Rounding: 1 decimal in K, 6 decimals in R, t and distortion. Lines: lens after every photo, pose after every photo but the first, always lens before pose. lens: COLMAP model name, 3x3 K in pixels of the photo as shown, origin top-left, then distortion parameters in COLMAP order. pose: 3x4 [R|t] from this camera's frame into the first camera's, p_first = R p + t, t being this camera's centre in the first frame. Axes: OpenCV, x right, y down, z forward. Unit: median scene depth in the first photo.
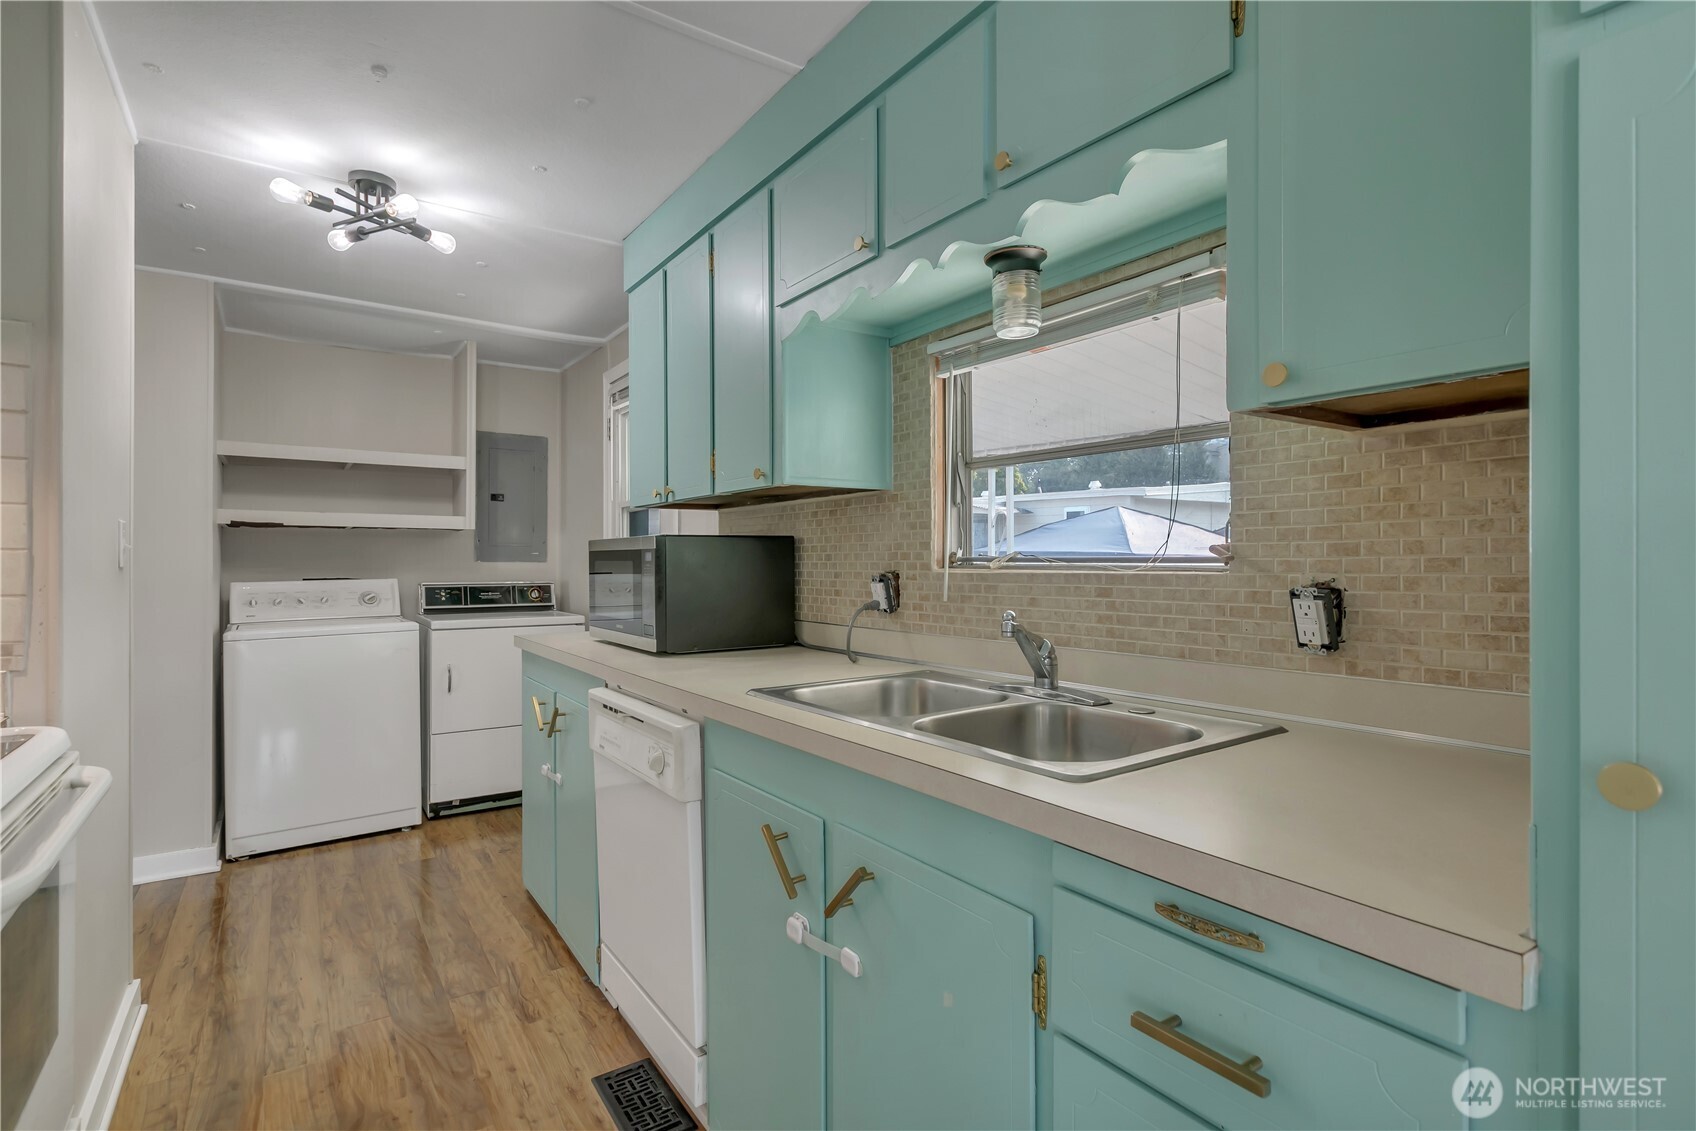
lens RADIAL K [[780.6, 0, 844.4], [0, 780.6, 559.0], [0, 0, 1]] dist [0.002481, -0.000219]
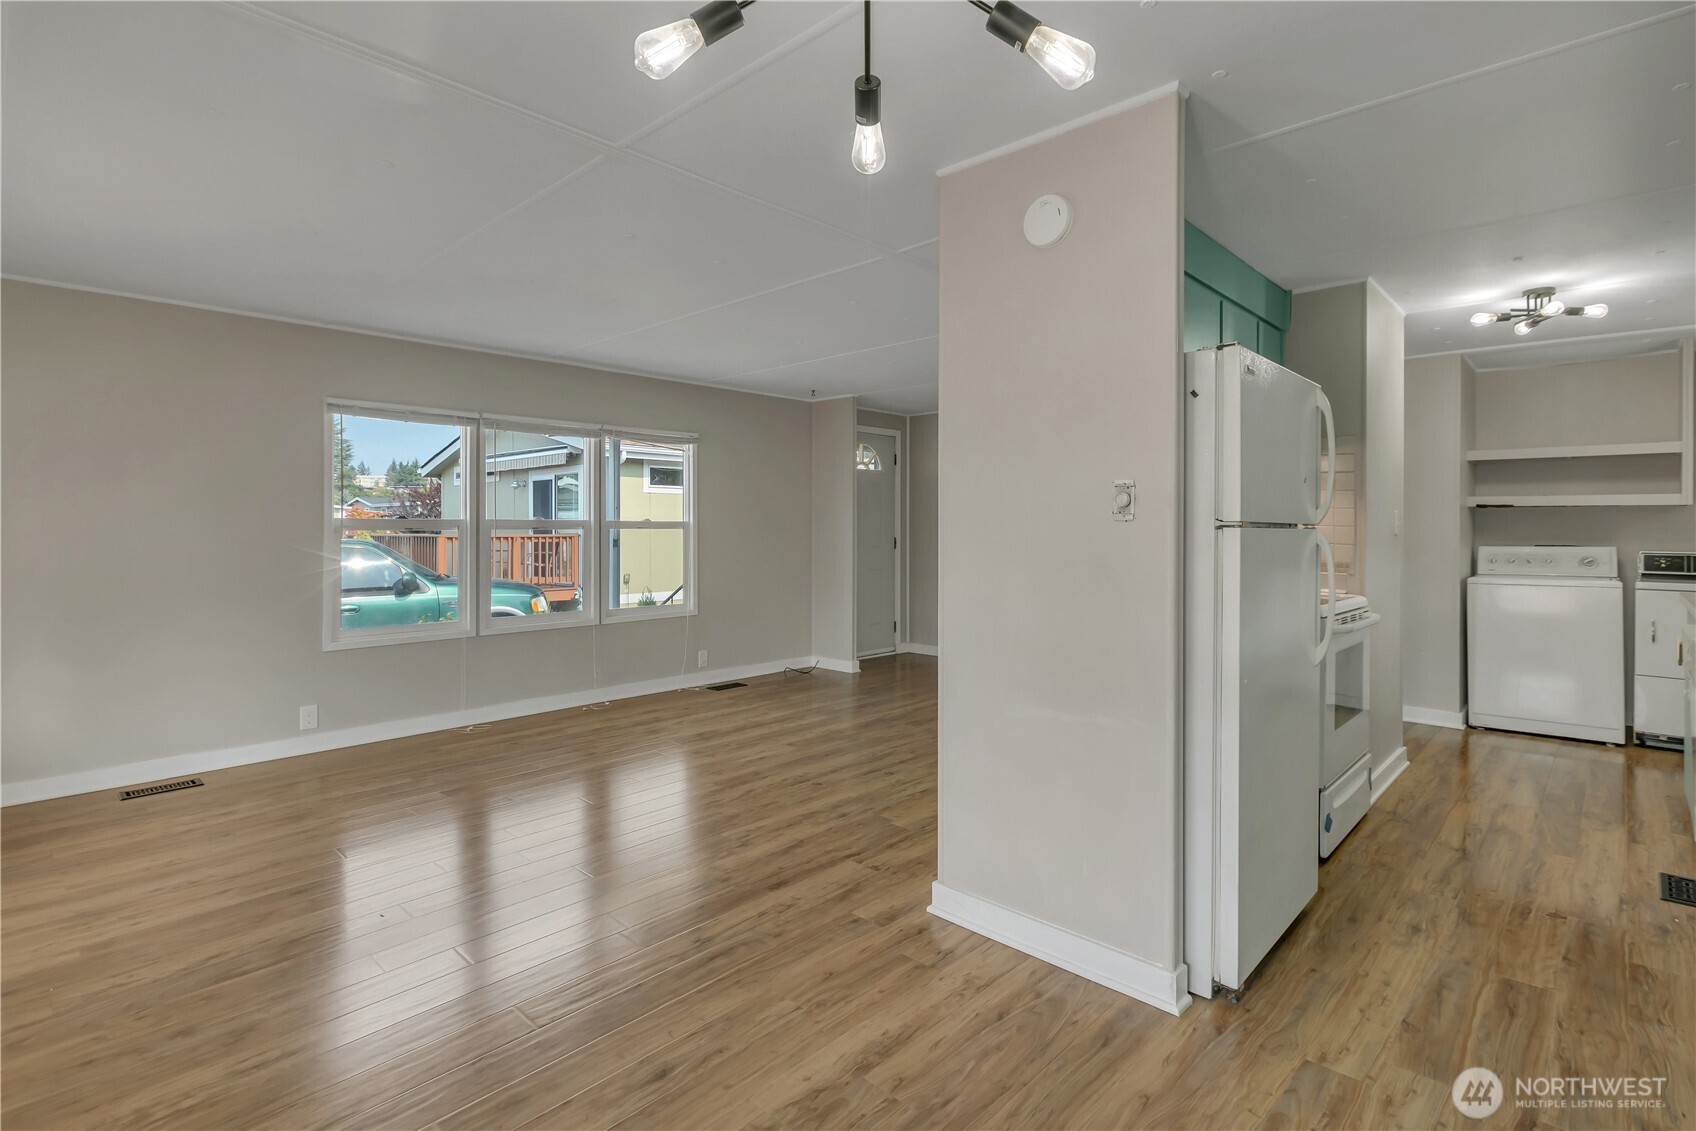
lens RADIAL K [[807.1, 0, 833.9], [0, 807.1, 522.9], [0, 0, 1]] dist [0.016680, -0.003216]
pose [[0.173510, -0.002733, -0.984828, 0.508265], [-0.004697, 0.999982, -0.003602, -0.002208], [0.984821, 0.005251, 0.173494, -0.452351]]
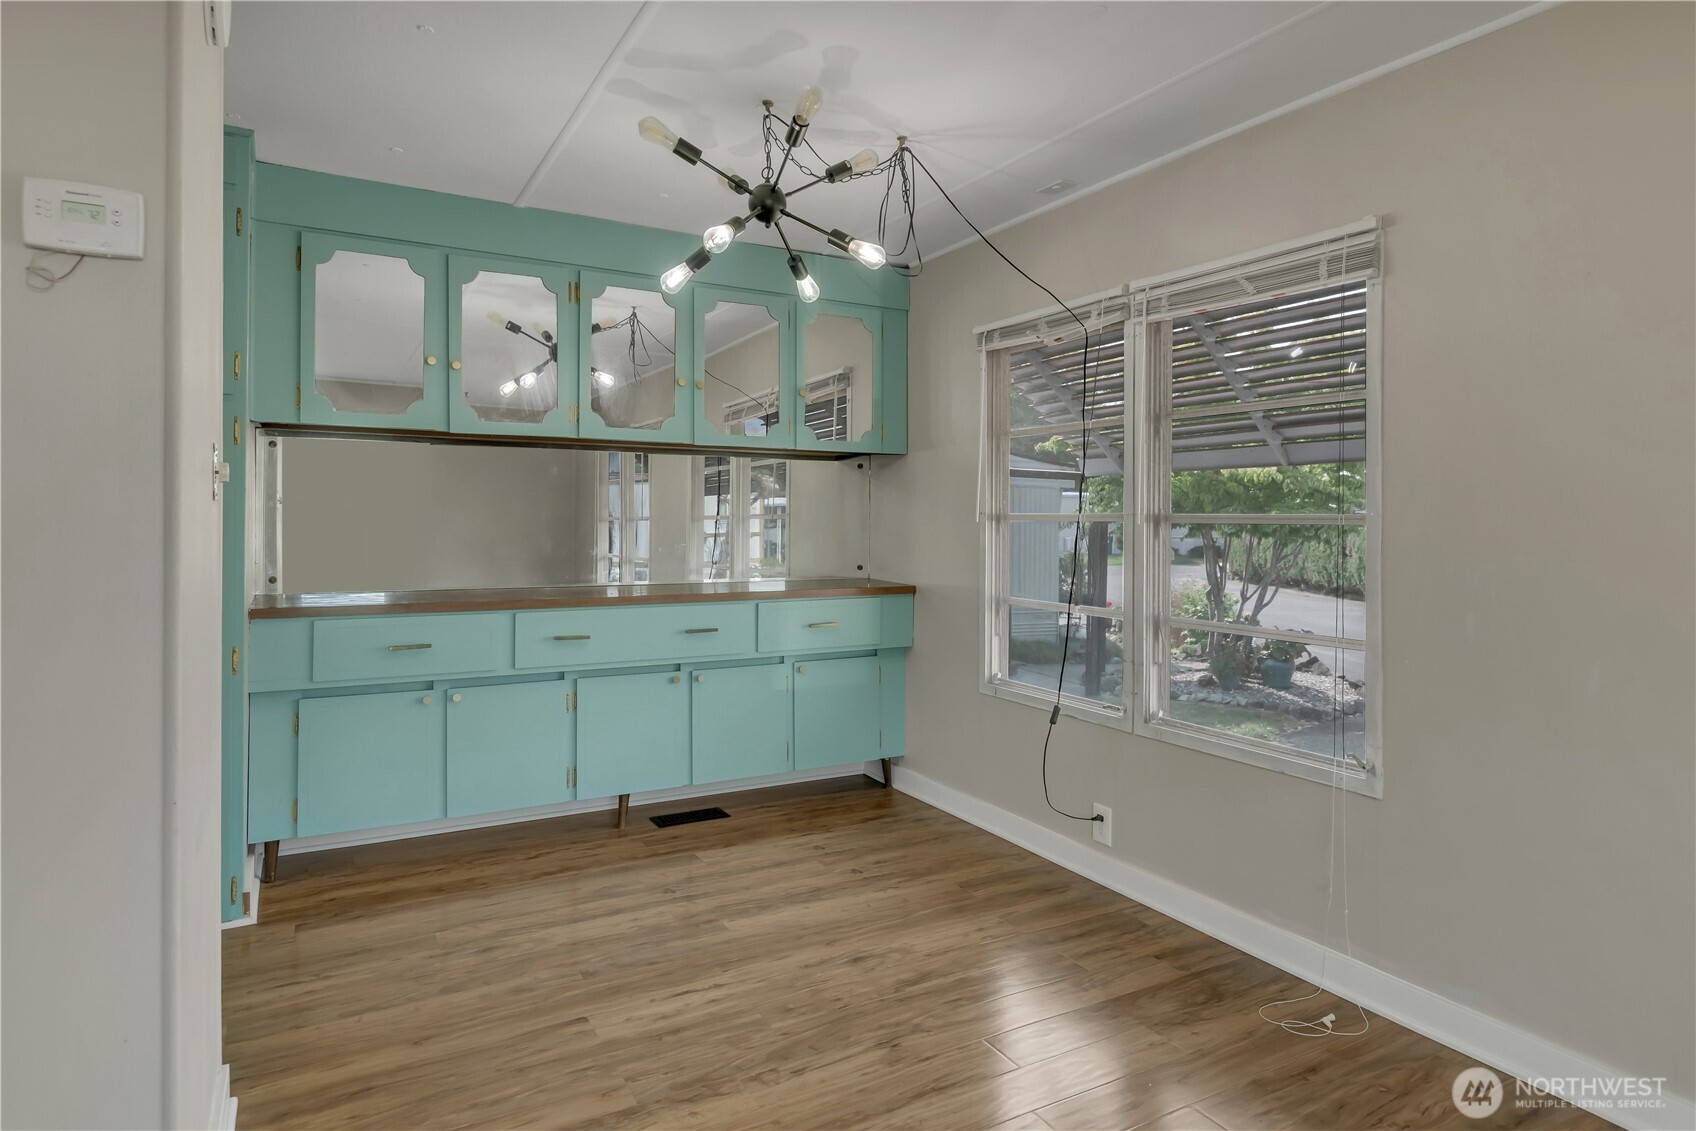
lens RADIAL K [[968.4, 0, 865.5], [0, 968.4, 528.6], [0, 0, 1]] dist [0.006793, 0.001486]
pose [[0.100518, -0.003456, 0.994929, -0.509989], [-0.004873, 0.999980, 0.003966, 0.003743], [-0.994923, -0.005247, 0.100499, -0.529729]]
